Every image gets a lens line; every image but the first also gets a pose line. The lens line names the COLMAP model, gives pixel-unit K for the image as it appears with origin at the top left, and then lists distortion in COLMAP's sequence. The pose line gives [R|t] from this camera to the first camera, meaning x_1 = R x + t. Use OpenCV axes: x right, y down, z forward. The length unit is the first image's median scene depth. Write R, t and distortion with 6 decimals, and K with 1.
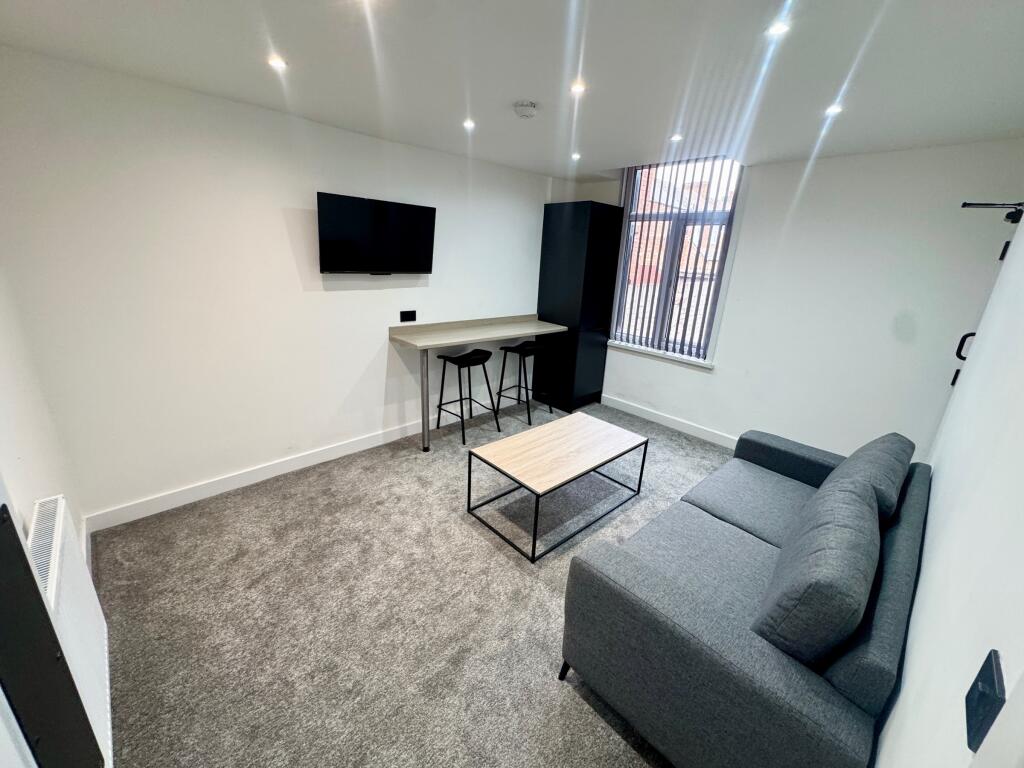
lens RADIAL K [[416.4, 0, 513.4], [0, 416.4, 384.1], [0, 0, 1]] dist [-0.000748, 0.000015]
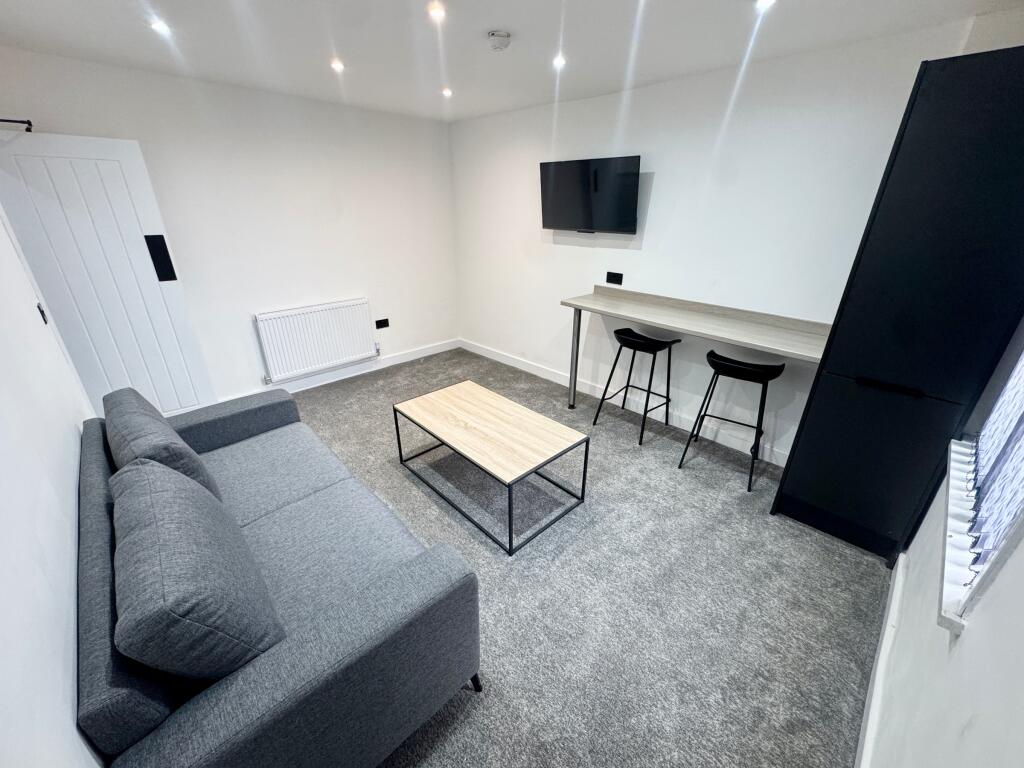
lens RADIAL K [[401.4, 0, 486.0], [0, 401.4, 376.9], [0, 0, 1]] dist [-0.000786, 0.000271]
pose [[-0.017495, 0.354890, -0.934744, 0.717261], [-0.302750, 0.889119, 0.343234, -0.191885], [0.952909, 0.288999, 0.091888, 0.706733]]
